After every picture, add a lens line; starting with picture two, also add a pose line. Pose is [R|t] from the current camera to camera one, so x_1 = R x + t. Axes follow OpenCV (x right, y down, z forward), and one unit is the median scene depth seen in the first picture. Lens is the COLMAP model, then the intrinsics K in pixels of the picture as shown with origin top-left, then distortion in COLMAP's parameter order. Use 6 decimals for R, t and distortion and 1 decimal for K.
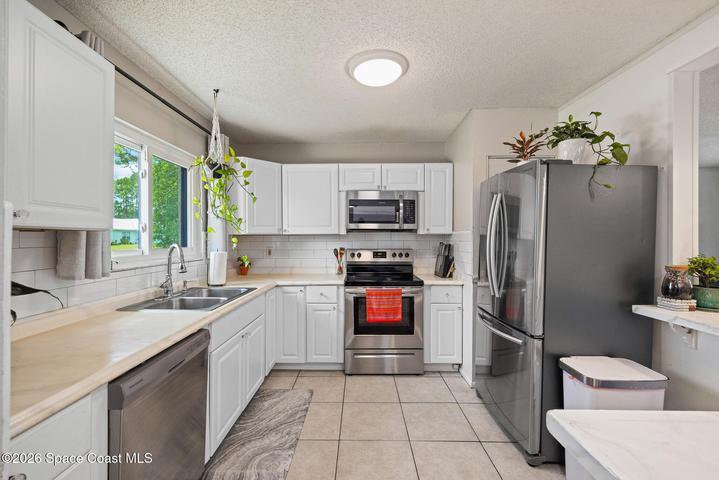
lens RADIAL K [[304.7, 0, 356.2], [0, 304.7, 237.3], [0, 0, 1]] dist [0.001641, 0.000103]
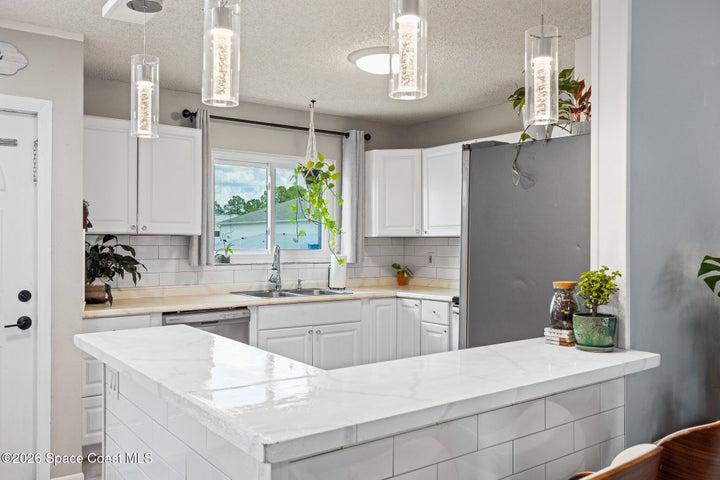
lens RADIAL K [[603.0, 0, 360.0], [0, 603.0, 240.0], [0, 0, 1]] dist [0.001722, -0.000819]
pose [[0.612980, 0.002112, -0.790096, 1.011846], [-0.002049, 0.999997, 0.001083, -0.001842], [0.790096, 0.000955, 0.612983, -0.118748]]
